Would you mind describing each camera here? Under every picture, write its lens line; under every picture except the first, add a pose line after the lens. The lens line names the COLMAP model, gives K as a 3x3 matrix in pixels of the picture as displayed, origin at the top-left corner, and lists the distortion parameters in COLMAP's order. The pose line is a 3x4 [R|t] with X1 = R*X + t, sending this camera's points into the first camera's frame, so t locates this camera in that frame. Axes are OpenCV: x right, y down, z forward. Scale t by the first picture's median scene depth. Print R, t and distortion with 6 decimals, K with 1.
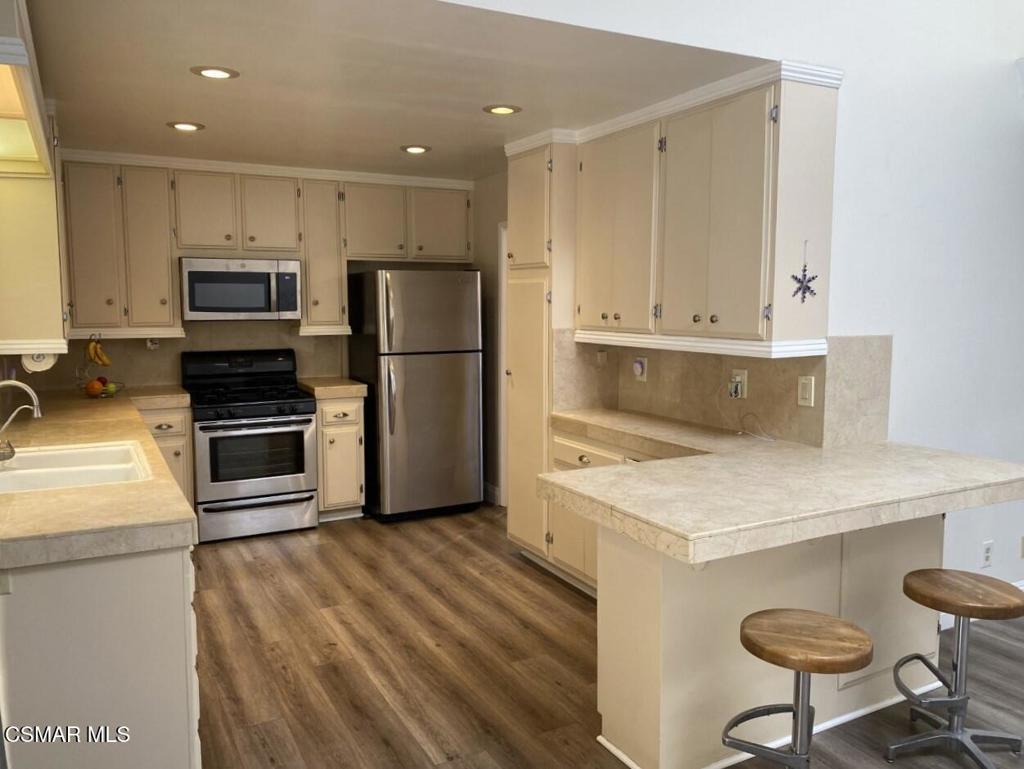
lens RADIAL K [[820.0, 0, 506.3], [0, 820.0, 381.4], [0, 0, 1]] dist [0.054825, -0.012010]
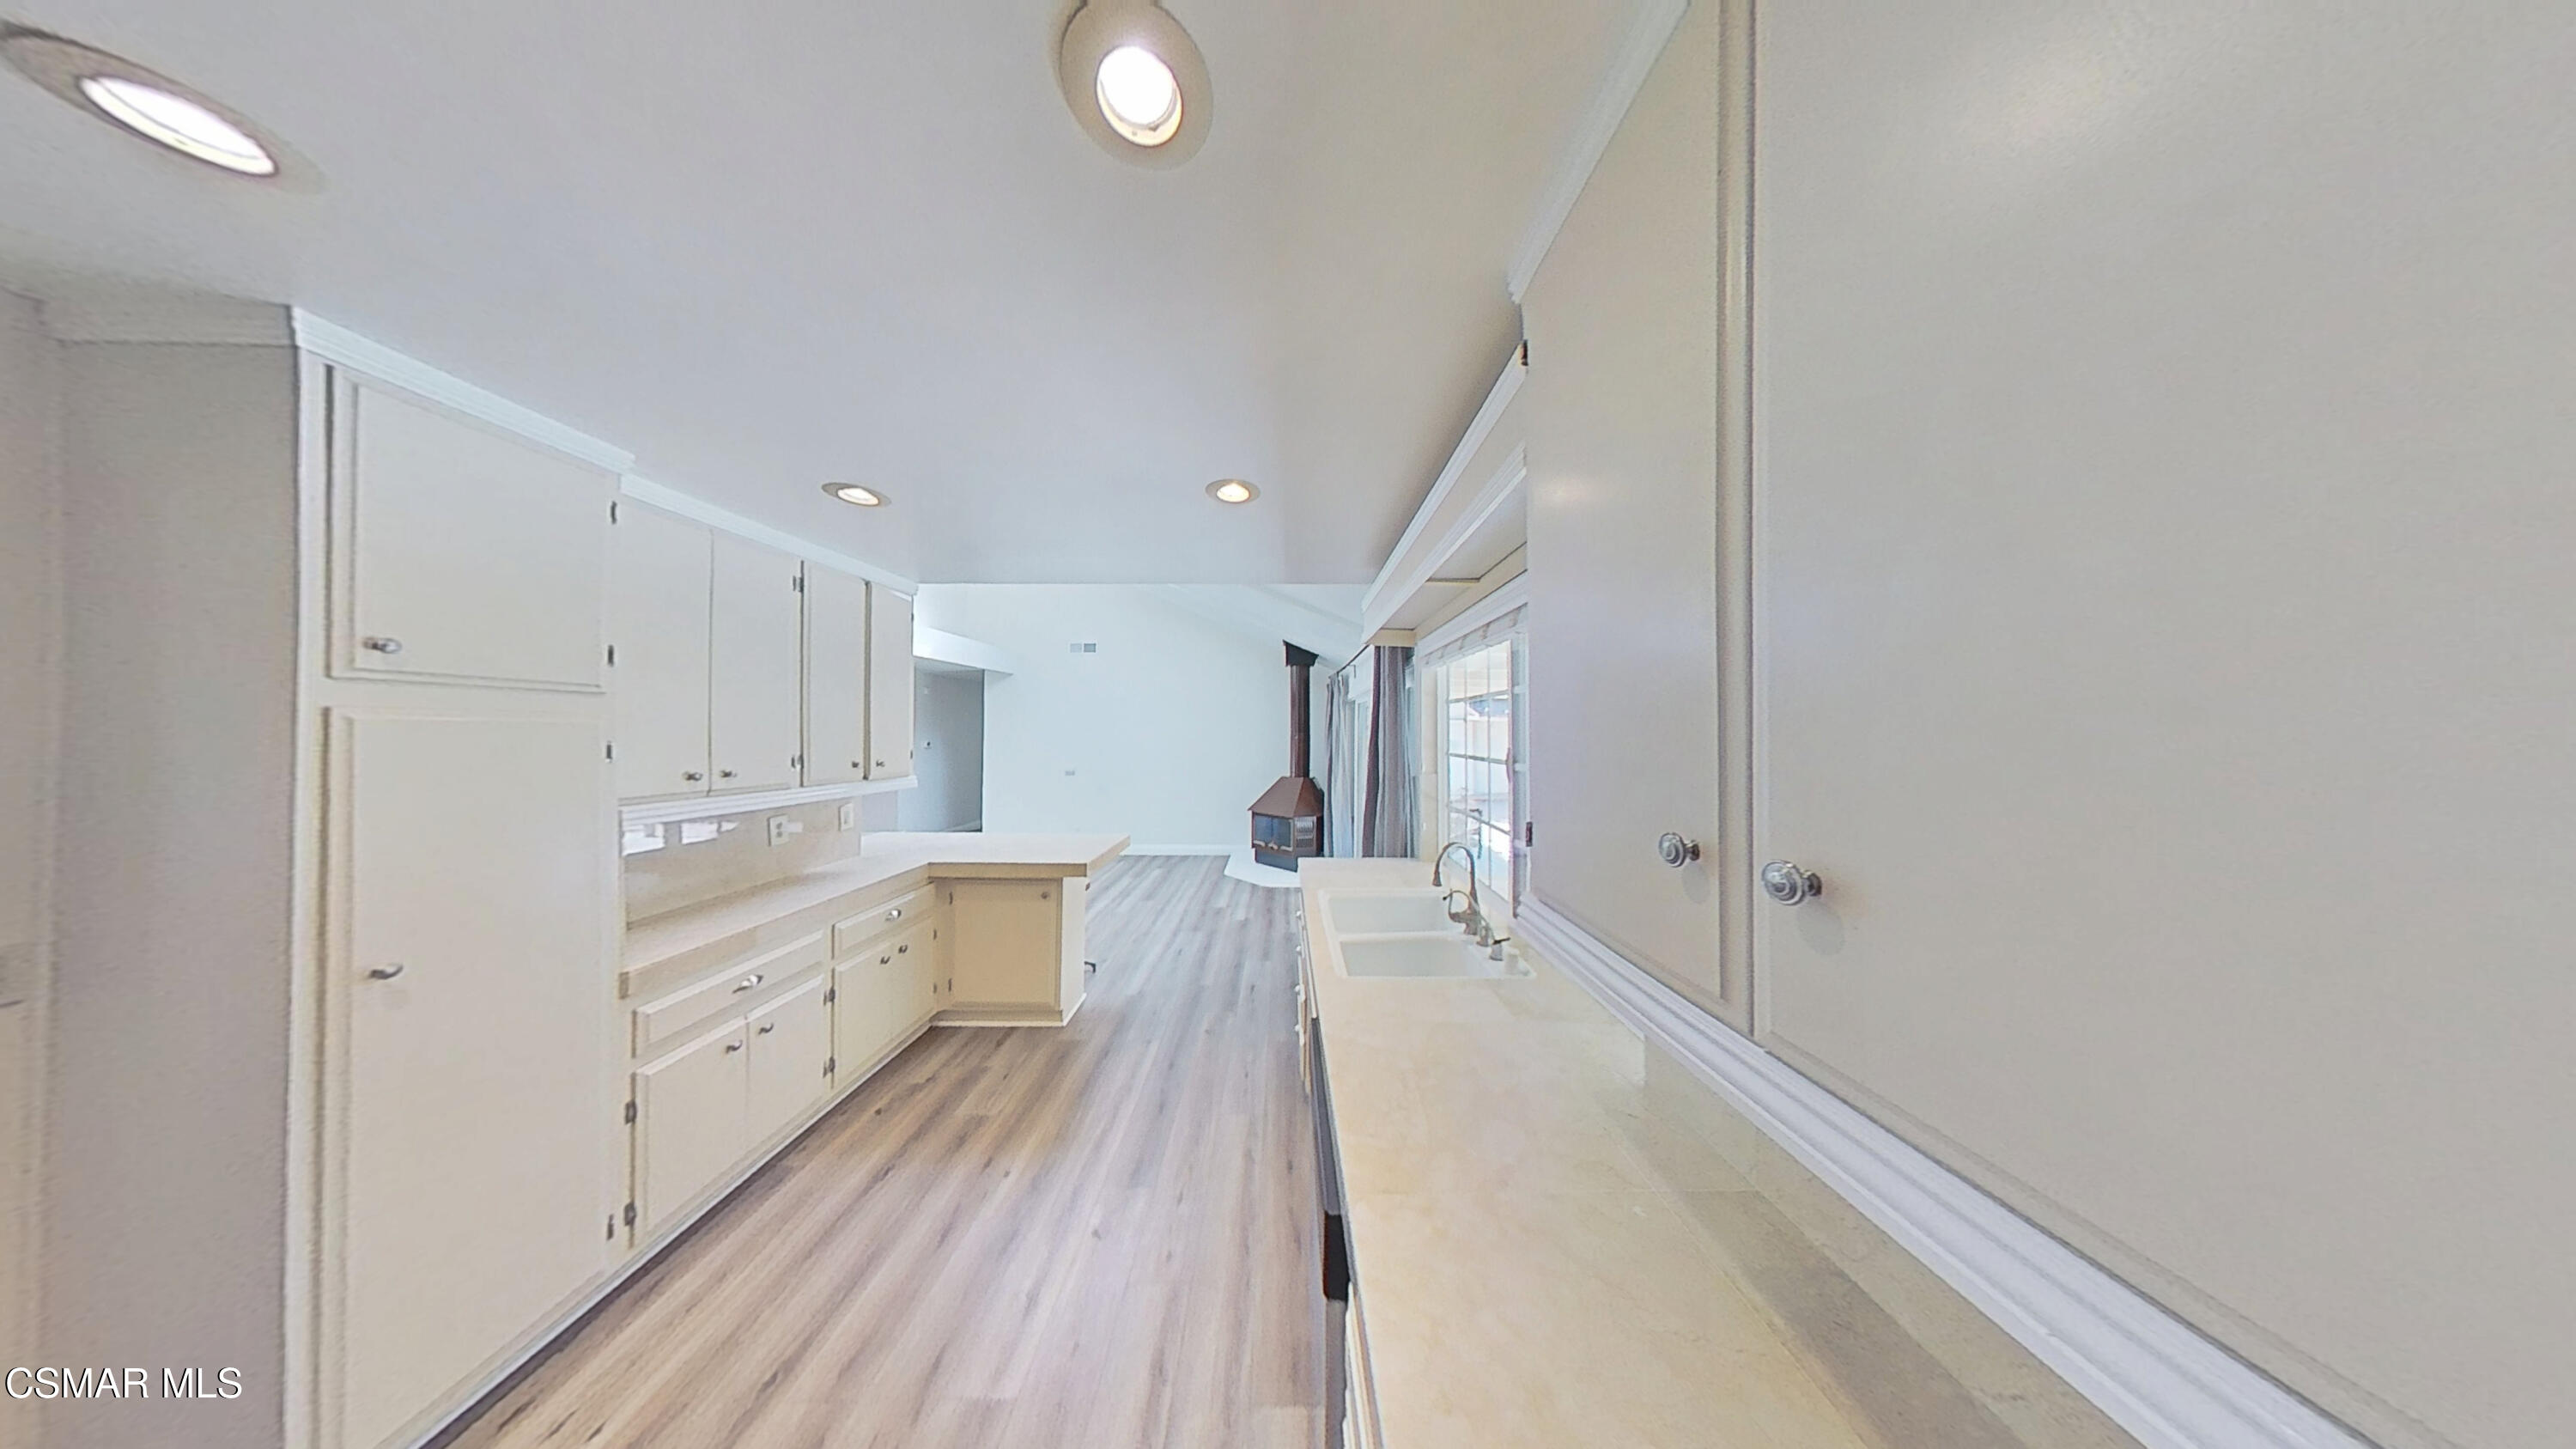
lens RADIAL K [[827.8, 0, 1291.1], [0, 827.8, 722.3], [0, 0, 1]] dist [-0.002202, -0.000219]
pose [[-0.902296, 0.006130, 0.431074, -0.664760], [0.047327, 0.995264, 0.084907, -0.174195], [-0.428512, 0.097013, -0.898313, 1.508497]]
